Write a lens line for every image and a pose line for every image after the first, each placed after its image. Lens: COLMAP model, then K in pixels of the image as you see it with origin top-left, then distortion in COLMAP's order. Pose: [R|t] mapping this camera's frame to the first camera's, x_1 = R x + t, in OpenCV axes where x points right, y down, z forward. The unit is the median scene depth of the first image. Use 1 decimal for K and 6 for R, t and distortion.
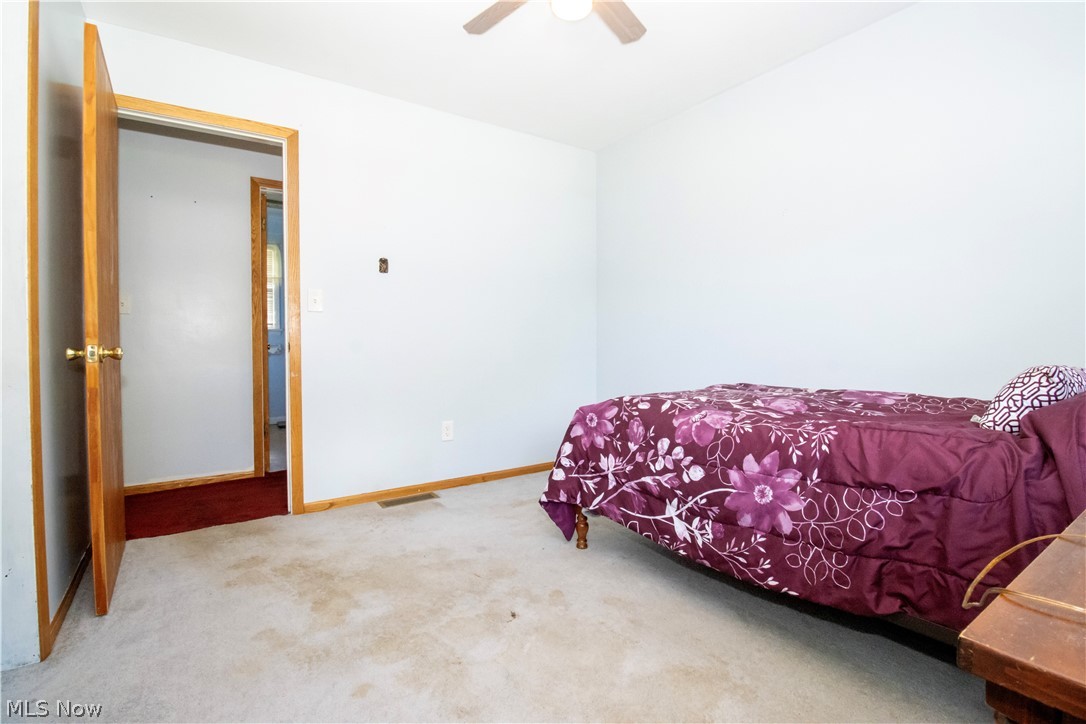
lens RADIAL K [[520.1, 0, 541.8], [0, 520.1, 354.4], [0, 0, 1]] dist [-0.001652, 0.000234]
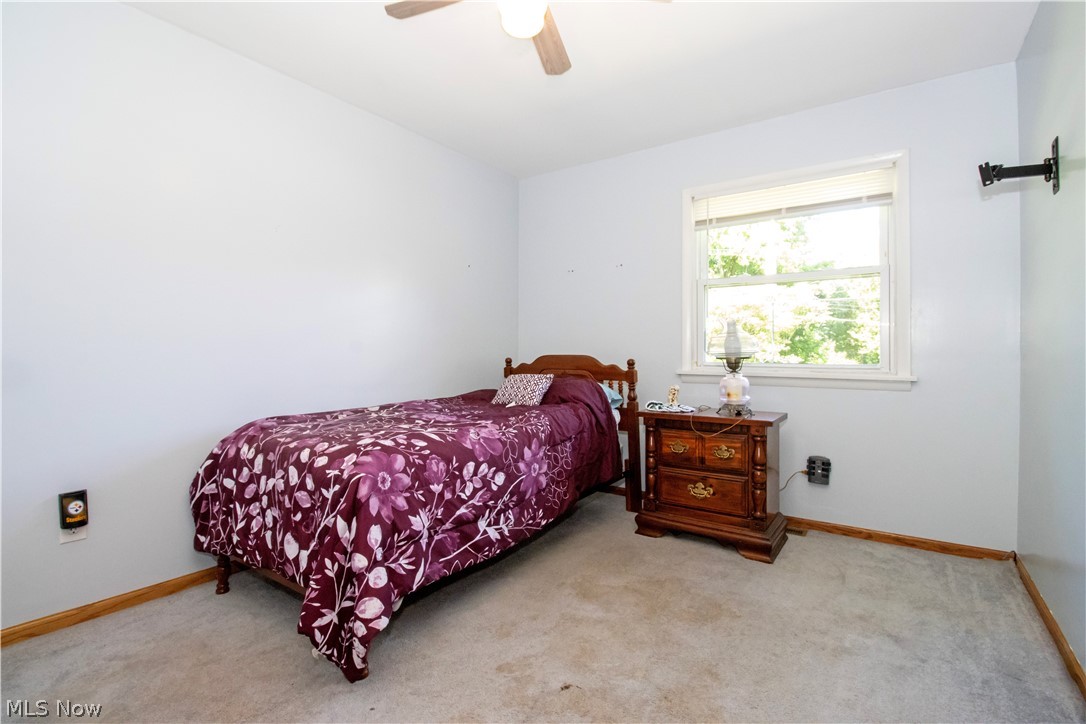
lens RADIAL K [[520.1, 0, 541.8], [0, 520.1, 354.4], [0, 0, 1]] dist [-0.001652, 0.000234]
pose [[-0.379217, -0.004261, 0.925298, -0.815577], [0.025835, 0.999551, 0.015191, -0.070881], [-0.924947, 0.029665, -0.378936, 1.302586]]
